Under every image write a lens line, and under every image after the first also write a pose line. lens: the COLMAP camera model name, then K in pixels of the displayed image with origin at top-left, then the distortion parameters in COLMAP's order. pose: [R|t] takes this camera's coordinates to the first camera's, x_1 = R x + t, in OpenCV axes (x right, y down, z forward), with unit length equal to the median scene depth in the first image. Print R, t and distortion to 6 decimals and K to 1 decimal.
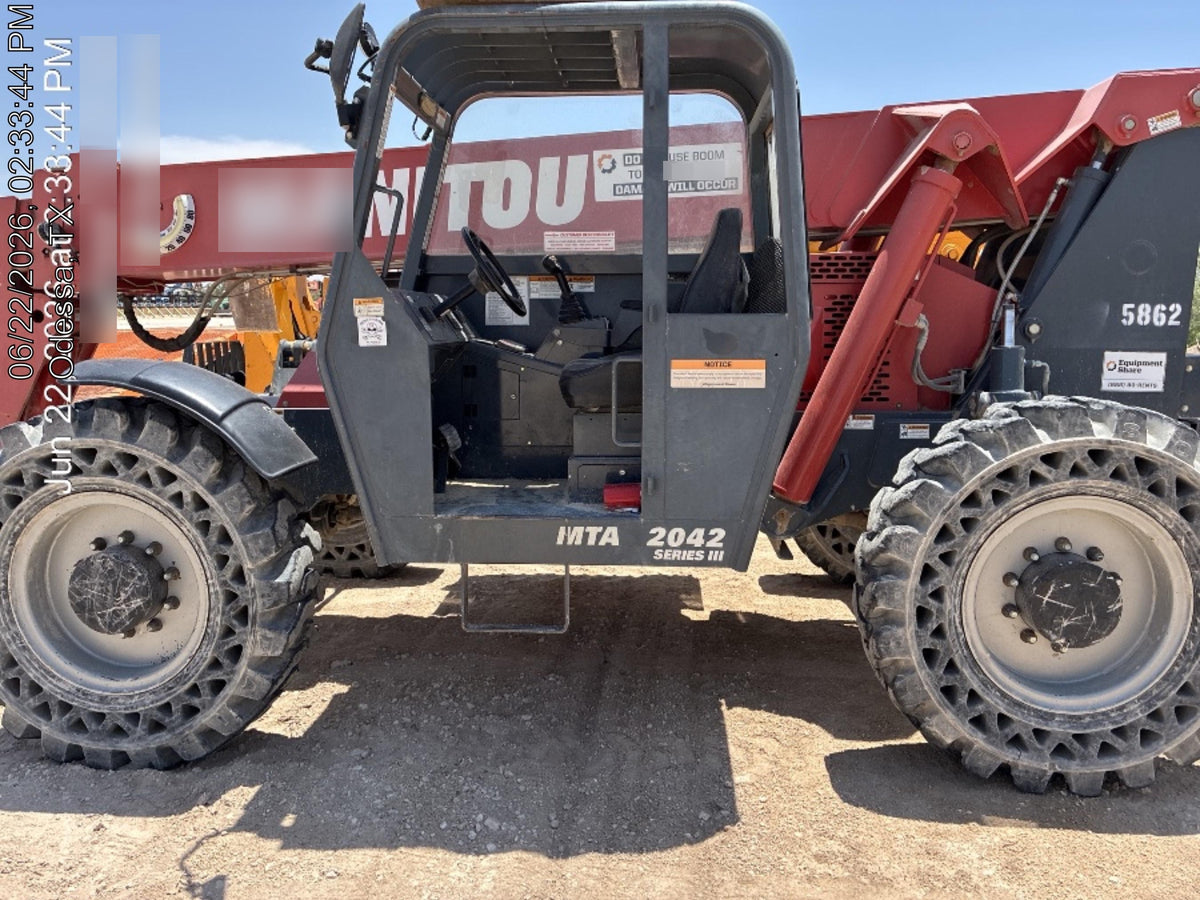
lens RADIAL K [[903.1, 0, 600.0], [0, 903.1, 450.0], [0, 0, 1]] dist [0.103796, -0.142562]
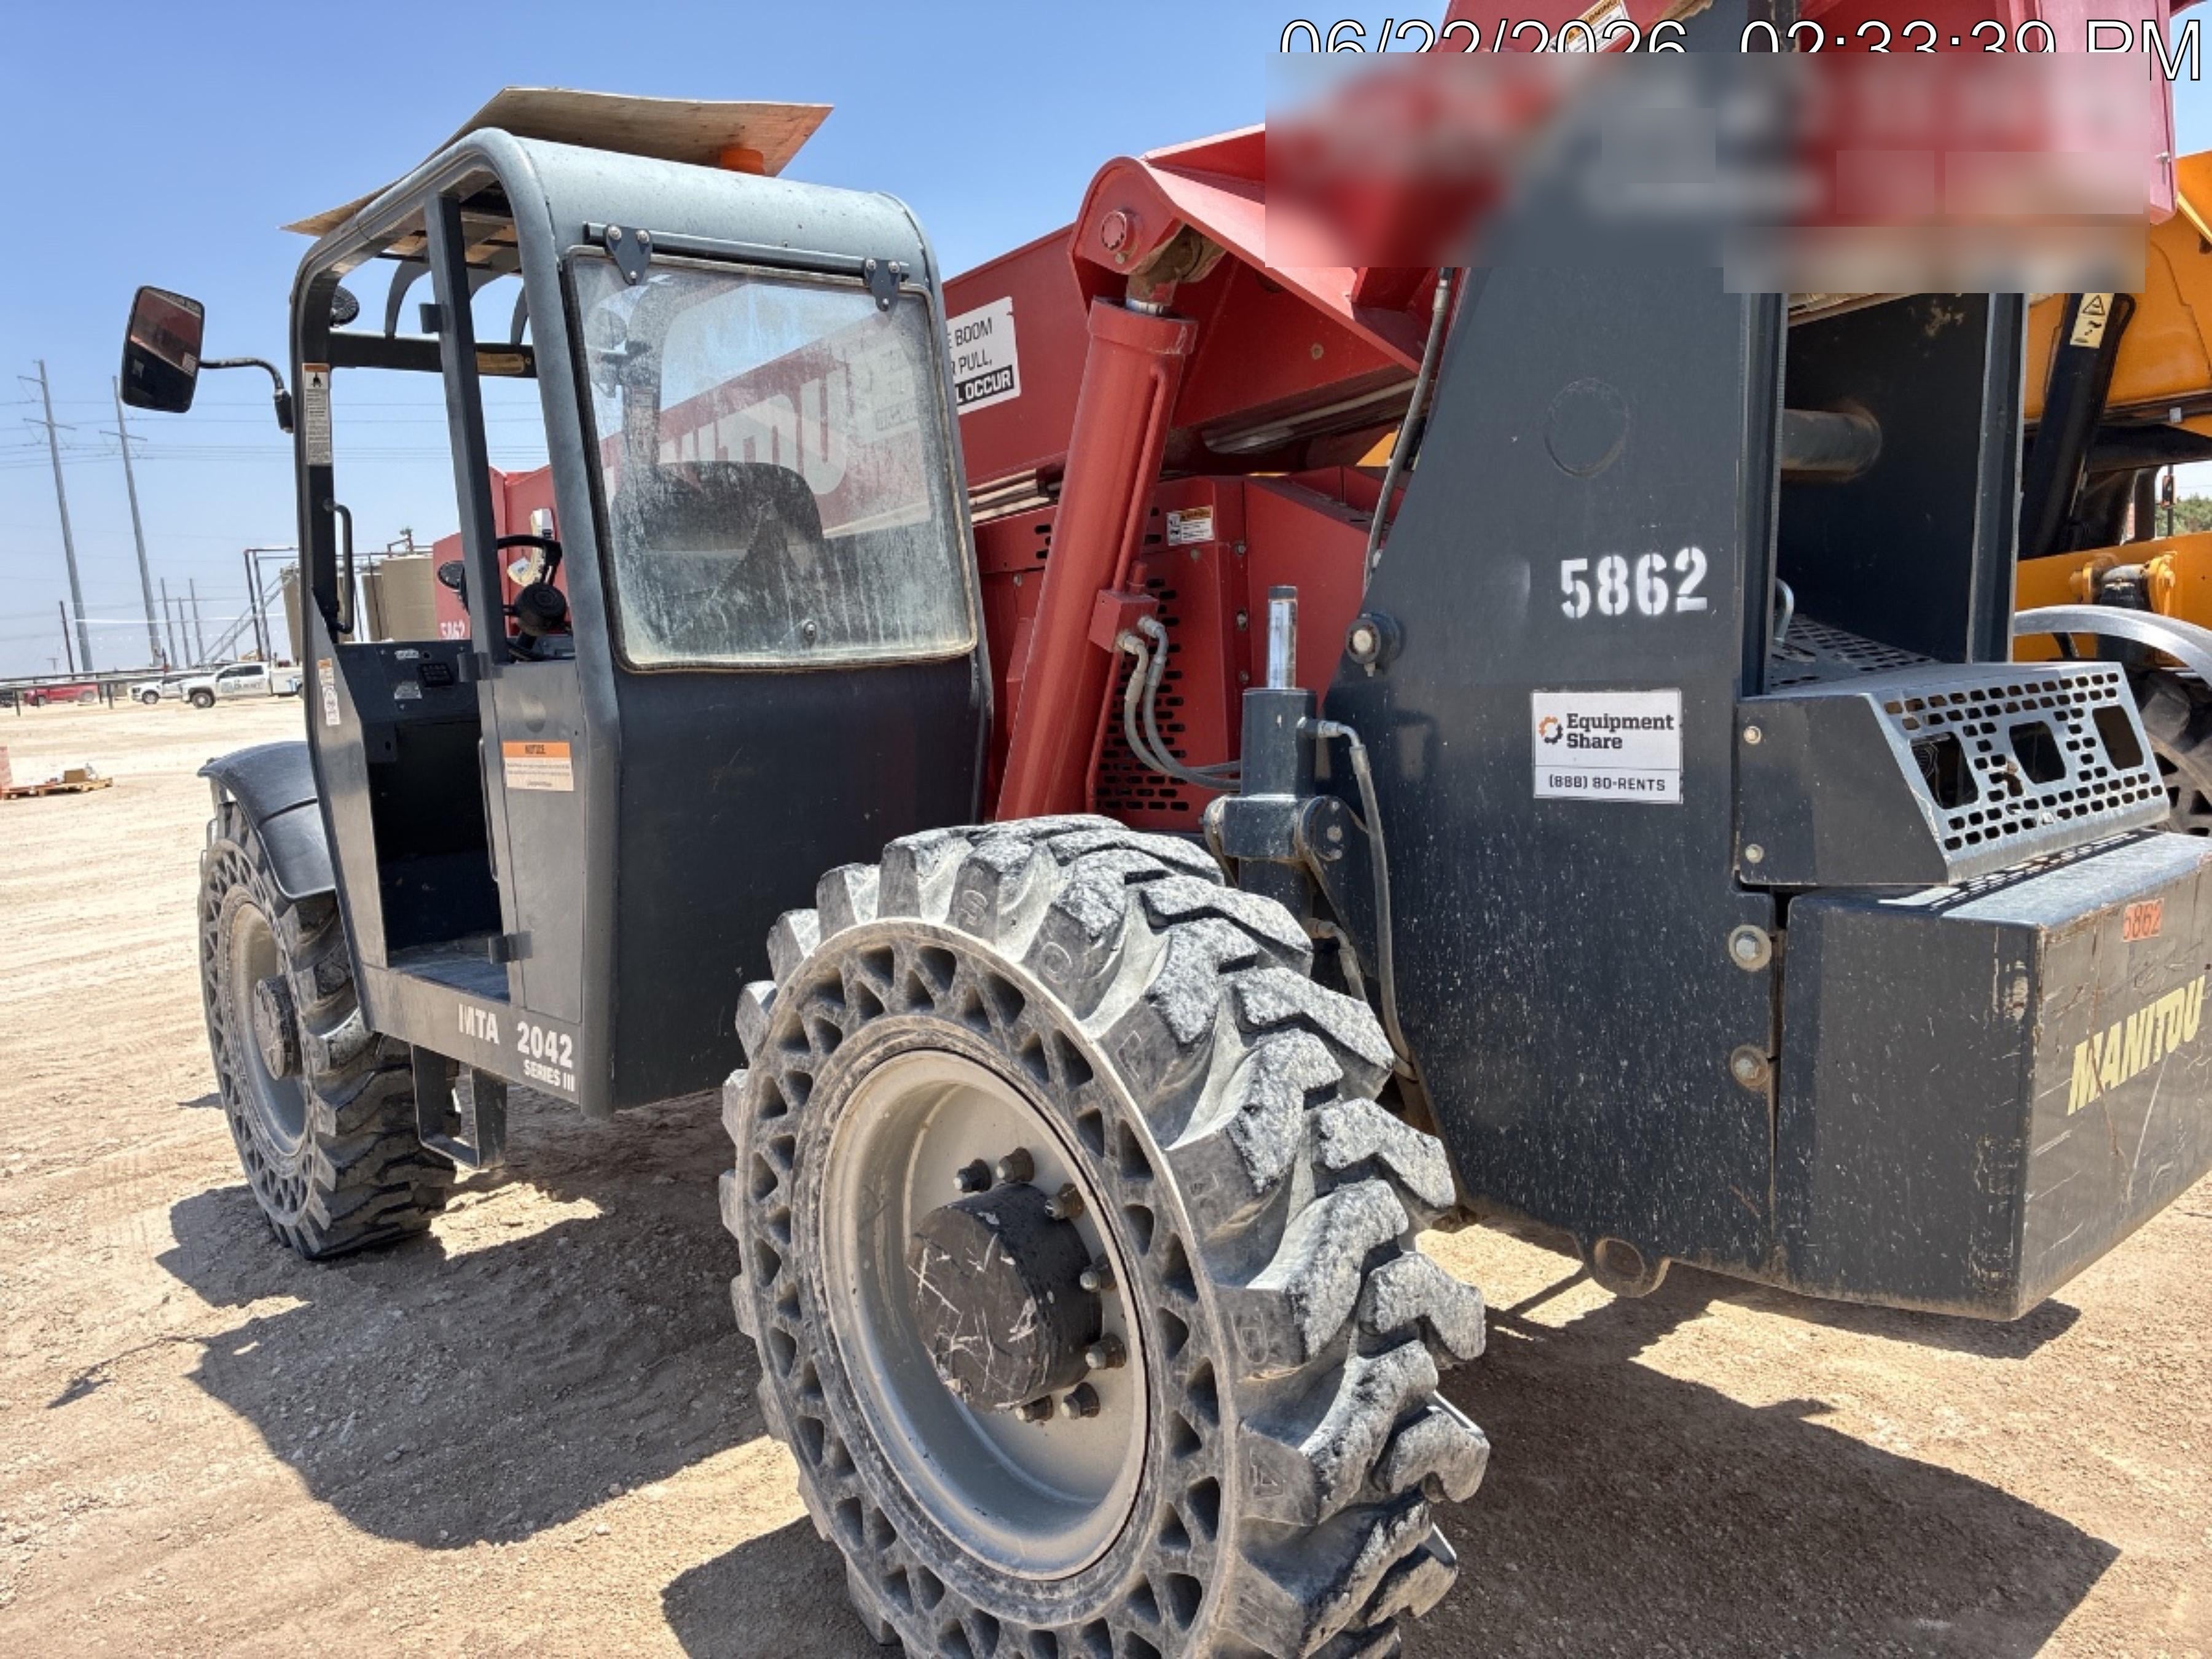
lens RADIAL K [[1675.9, 0, 1082.1], [0, 1675.9, 830.0], [0, 0, 1]] dist [0.007361, 0.001353]
pose [[0.704027, 0.029140, -0.709575, 1.036540], [-0.034550, 0.999380, 0.006761, -0.057244], [0.709333, 0.019756, 0.704597, 0.455275]]
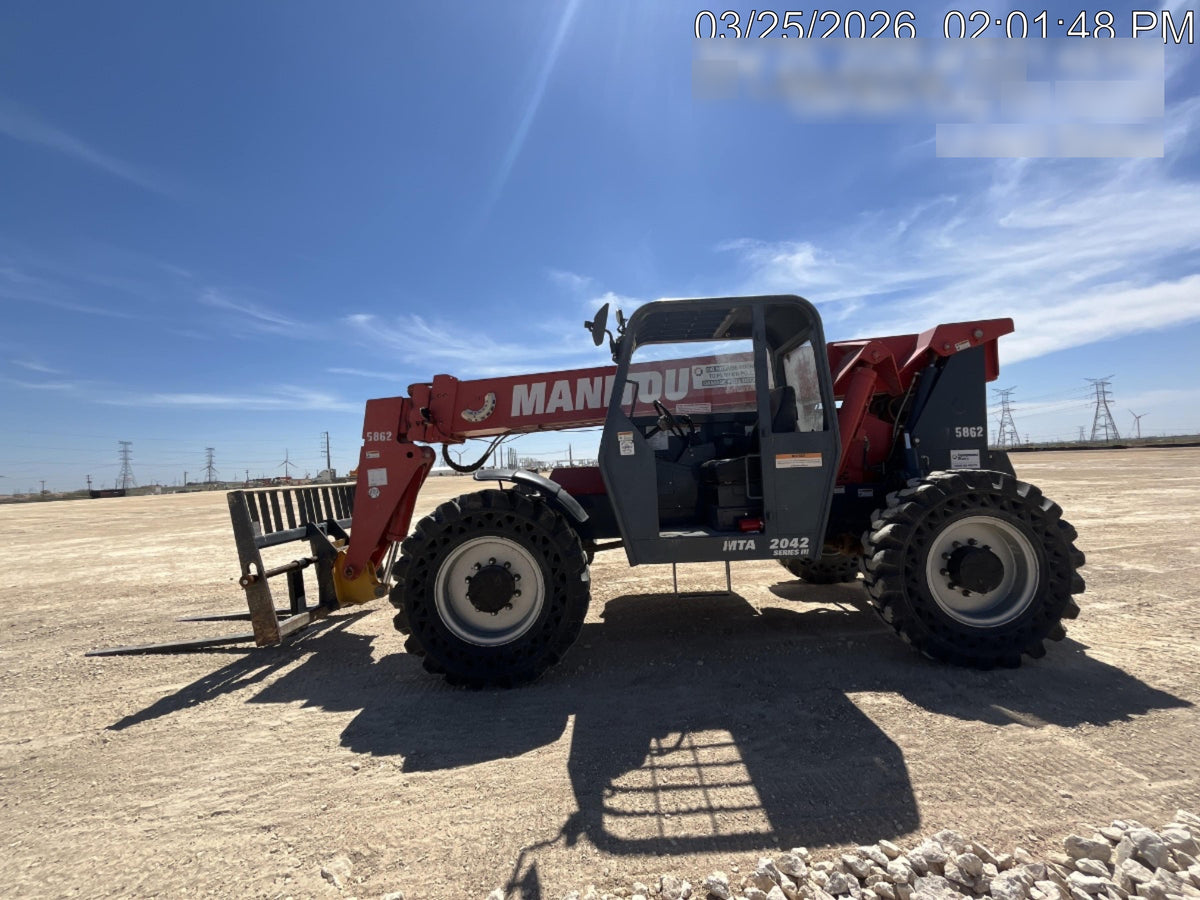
lens RADIAL K [[490.5, 0, 622.5], [0, 490.5, 444.5], [0, 0, 1]] dist [-0.000730, 0.000064]
pose [[0.997879, -0.035793, 0.054368, -0.297200], [0.045248, 0.981870, -0.184075, 0.060410], [-0.046794, 0.186145, 0.981407, -0.076176]]
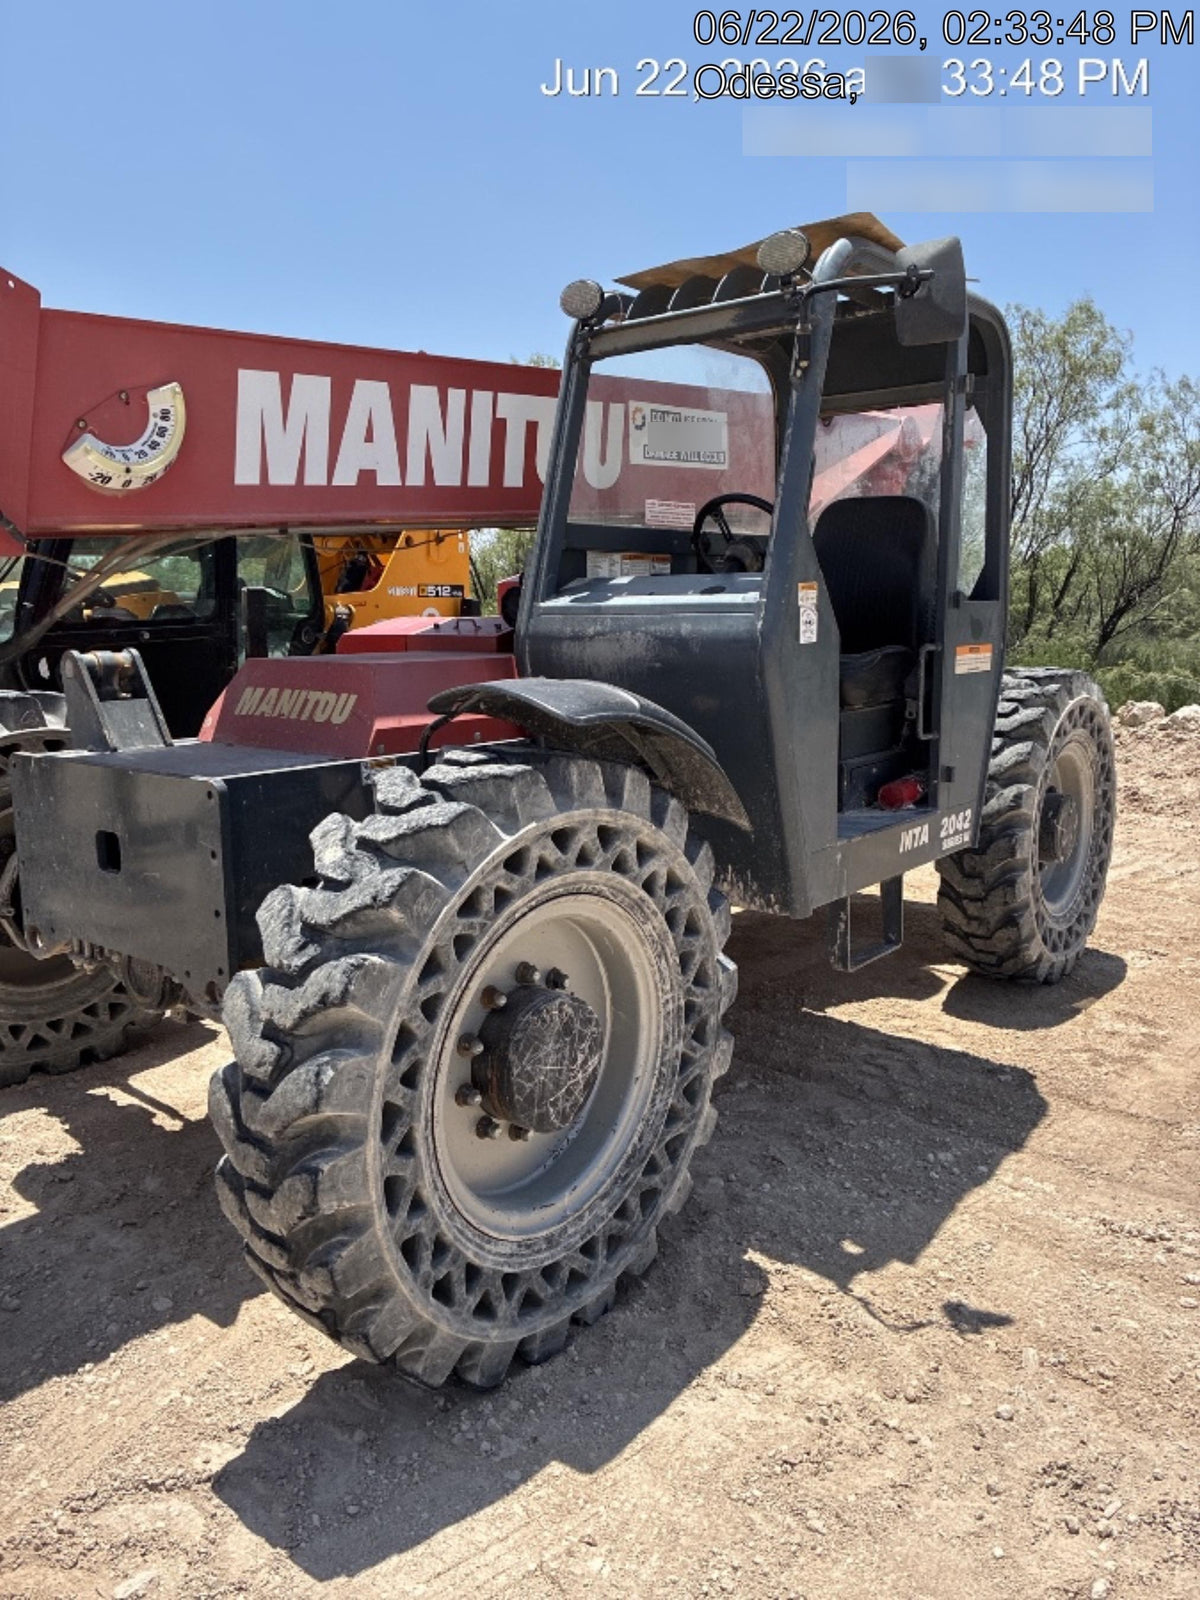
lens RADIAL K [[1246.2, 0, 510.0], [0, 1246.2, 798.7], [0, 0, 1]] dist [0.002828, -0.004155]
pose [[0.585690, -0.128592, 0.800270, -1.203429], [0.119170, 0.990267, 0.071905, -0.082461], [-0.801727, 0.053254, 0.595313, 0.527562]]
